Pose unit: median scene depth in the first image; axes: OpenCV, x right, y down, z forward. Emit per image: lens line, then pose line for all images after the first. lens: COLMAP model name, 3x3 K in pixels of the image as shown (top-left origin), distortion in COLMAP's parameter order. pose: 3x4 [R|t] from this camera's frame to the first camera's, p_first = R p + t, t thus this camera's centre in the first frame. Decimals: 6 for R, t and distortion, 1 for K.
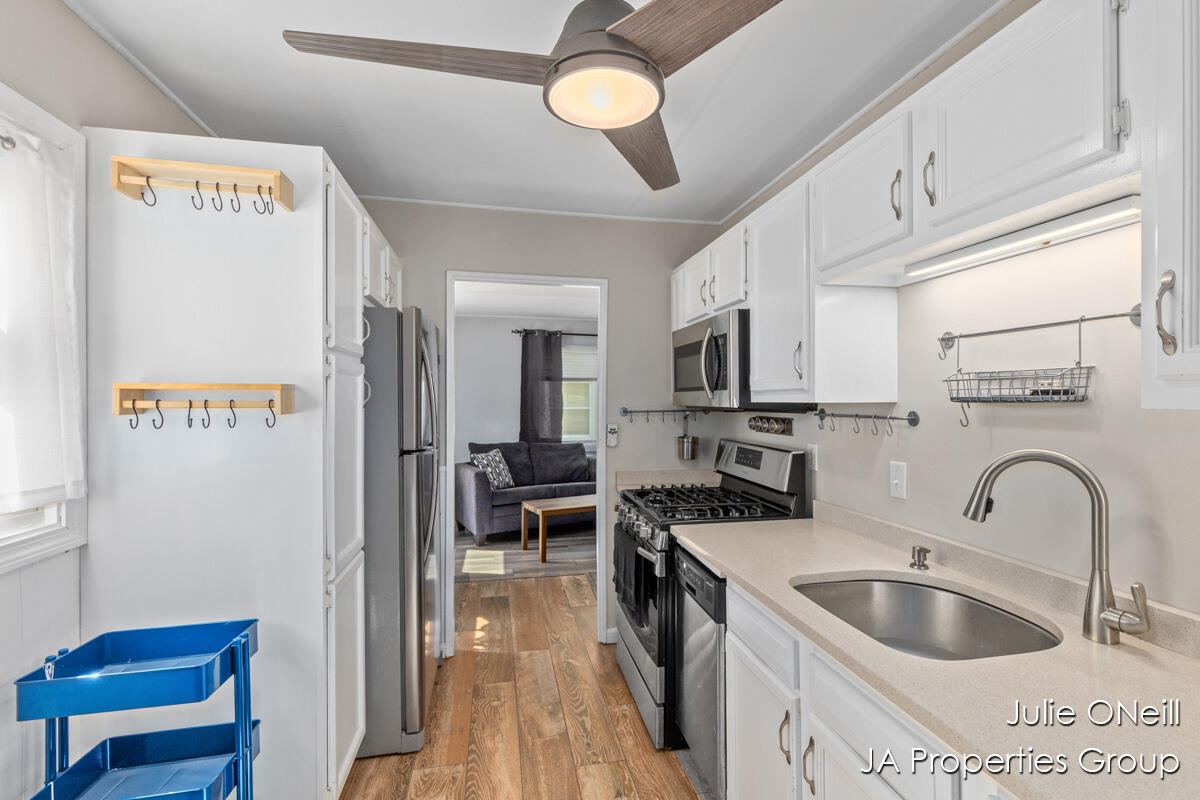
lens RADIAL K [[547.3, 0, 611.7], [0, 547.3, 400.7], [0, 0, 1]] dist [0.009597, -0.000241]
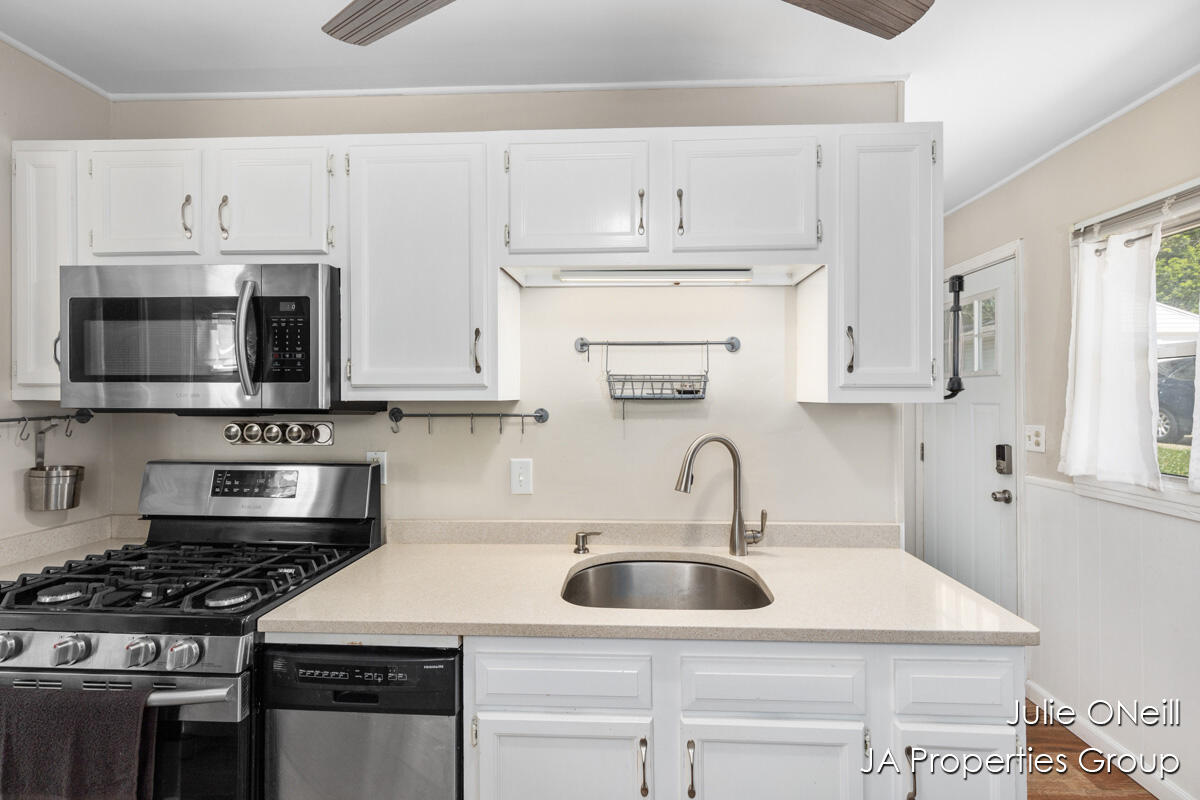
lens RADIAL K [[537.6, 0, 610.8], [0, 537.6, 397.0], [0, 0, 1]] dist [0.002726, -0.000143]
pose [[0.252611, 0.004762, 0.967556, -0.365919], [0.000875, 0.999986, -0.005150, 0.002688], [-0.967567, 0.002147, 0.252604, 0.545440]]
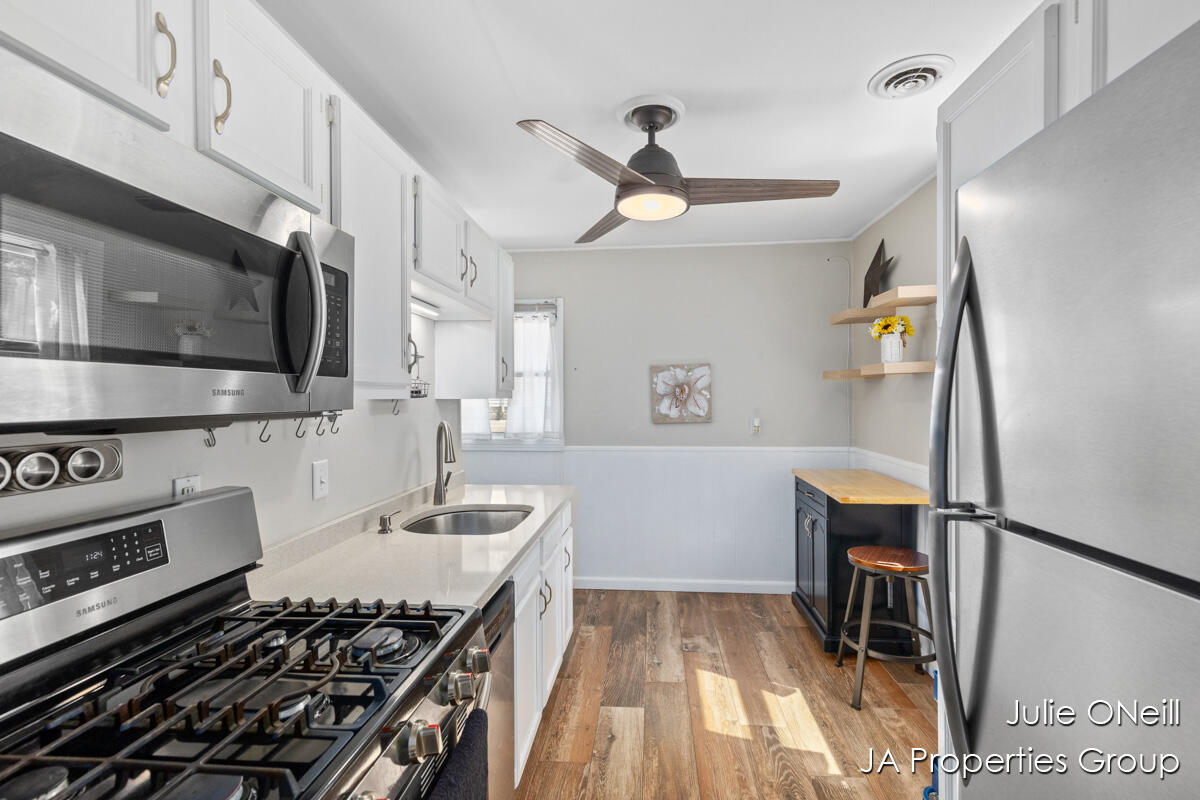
lens RADIAL K [[547.3, 0, 611.7], [0, 547.3, 400.7], [0, 0, 1]] dist [0.009597, -0.000241]
pose [[-0.961443, 0.002758, 0.274992, -0.216184], [0.005888, 0.999927, 0.010560, -0.000182], [-0.274943, 0.011772, -0.961389, 1.636988]]
